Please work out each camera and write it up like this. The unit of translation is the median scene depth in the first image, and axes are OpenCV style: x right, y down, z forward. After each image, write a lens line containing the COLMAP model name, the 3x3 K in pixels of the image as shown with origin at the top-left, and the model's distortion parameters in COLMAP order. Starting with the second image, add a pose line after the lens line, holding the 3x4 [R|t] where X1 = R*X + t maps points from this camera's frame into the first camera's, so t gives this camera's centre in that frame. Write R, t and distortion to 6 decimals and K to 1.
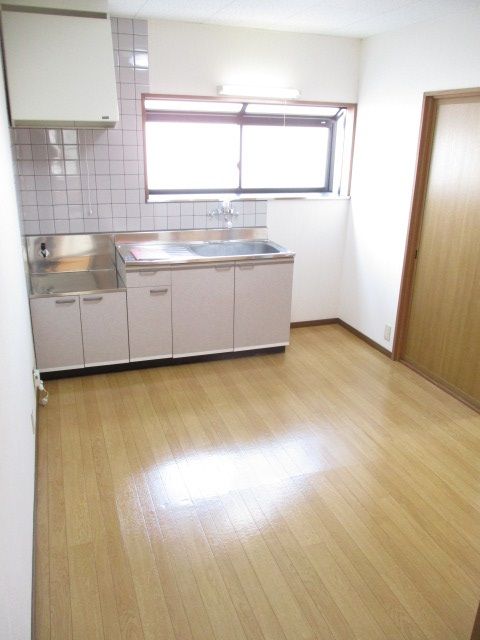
lens RADIAL K [[532.8, 0, 240.0], [0, 532.8, 320.0], [0, 0, 1]] dist [-0.002320, -0.004783]
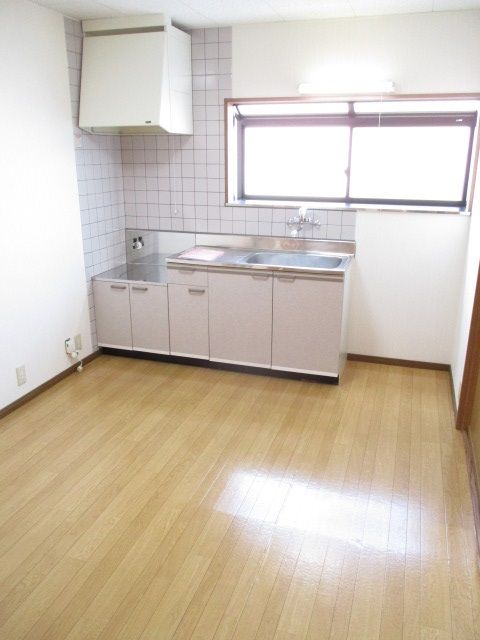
lens RADIAL K [[532.8, 0, 240.0], [0, 532.8, 320.0], [0, 0, 1]] dist [-0.002320, -0.004783]
pose [[0.795590, 0.166298, -0.582565, 0.487219], [-0.187288, 0.981998, 0.024546, -0.038316], [0.576160, 0.089578, 0.812413, 0.217951]]
